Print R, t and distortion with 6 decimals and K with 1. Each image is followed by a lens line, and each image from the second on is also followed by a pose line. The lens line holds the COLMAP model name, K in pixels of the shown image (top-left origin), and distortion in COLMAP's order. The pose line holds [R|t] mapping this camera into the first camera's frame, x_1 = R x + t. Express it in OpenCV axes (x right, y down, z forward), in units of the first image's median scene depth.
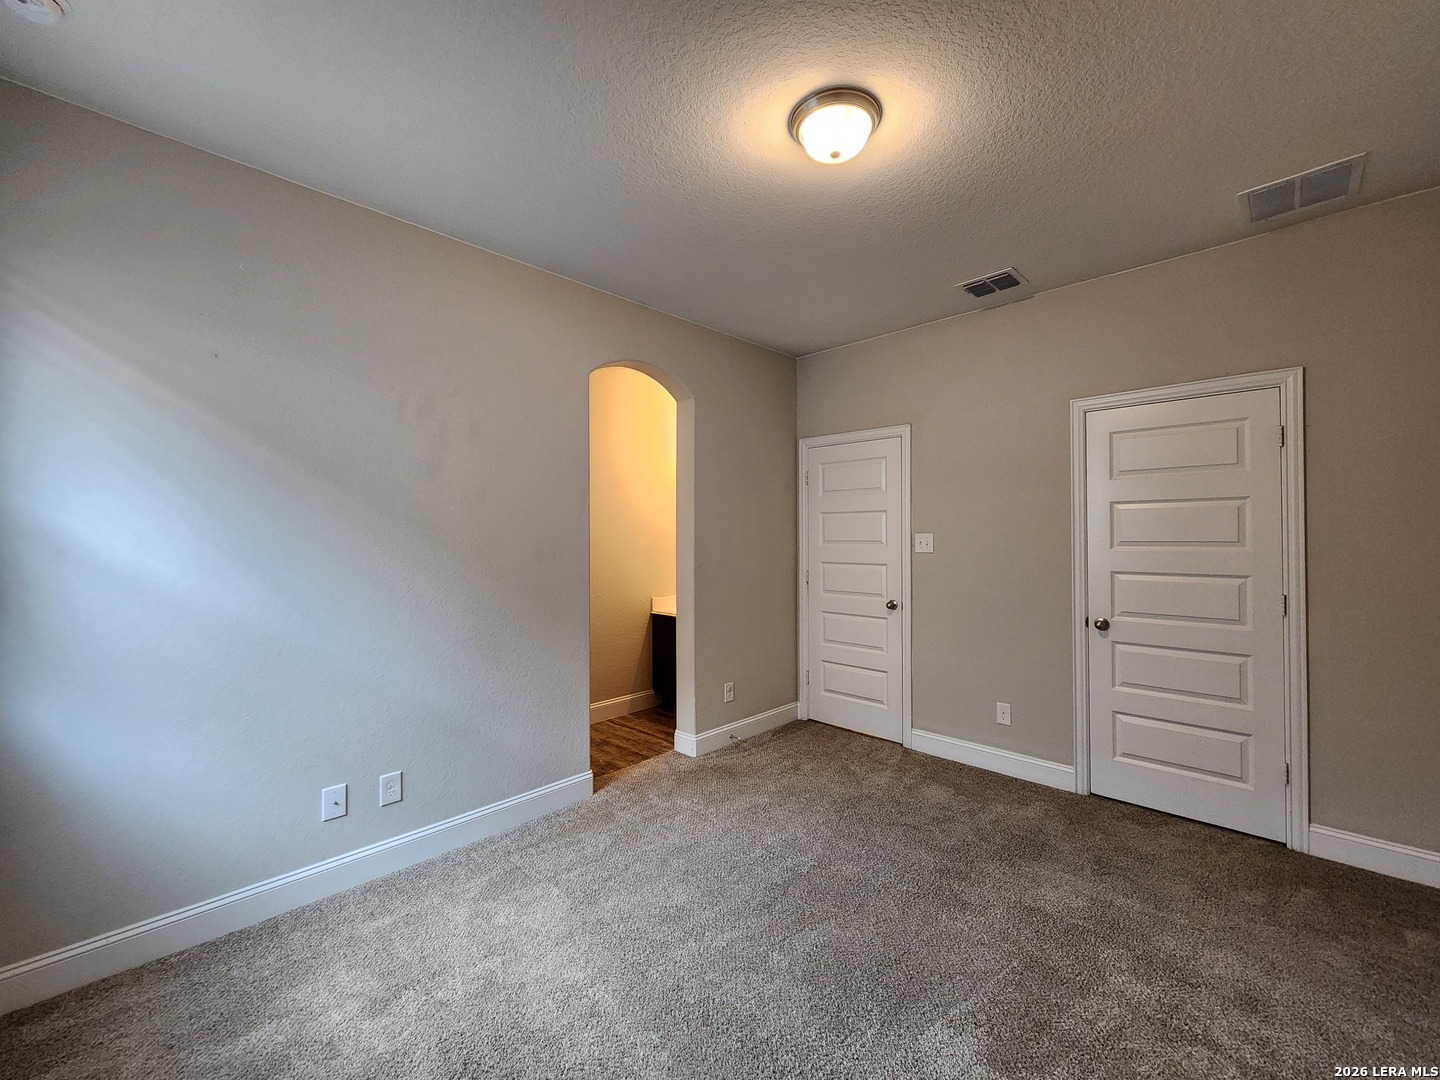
lens RADIAL K [[589.0, 0, 725.1], [0, 589.0, 536.3], [0, 0, 1]] dist [0.004956, -0.003427]
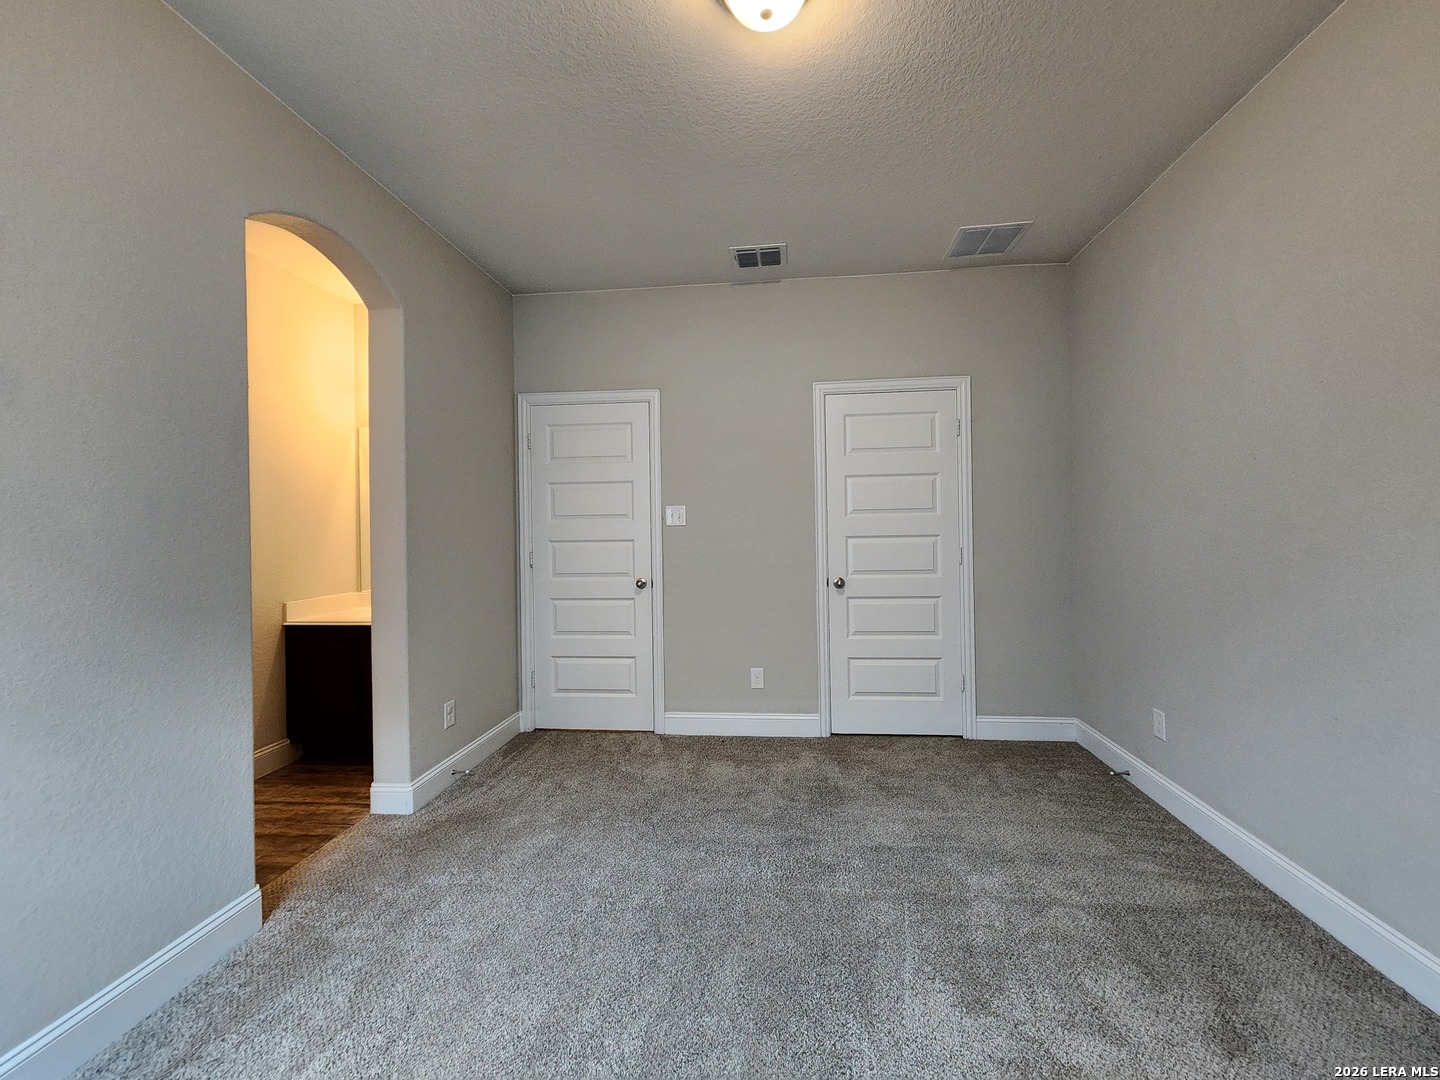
lens RADIAL K [[589.0, 0, 715.4], [0, 589.0, 537.8], [0, 0, 1]] dist [0.004956, -0.003427]
pose [[0.780116, -0.016034, 0.625430, -0.249581], [0.013628, 0.999870, 0.008635, 0.047196], [-0.625487, 0.001787, 0.780233, 0.255601]]
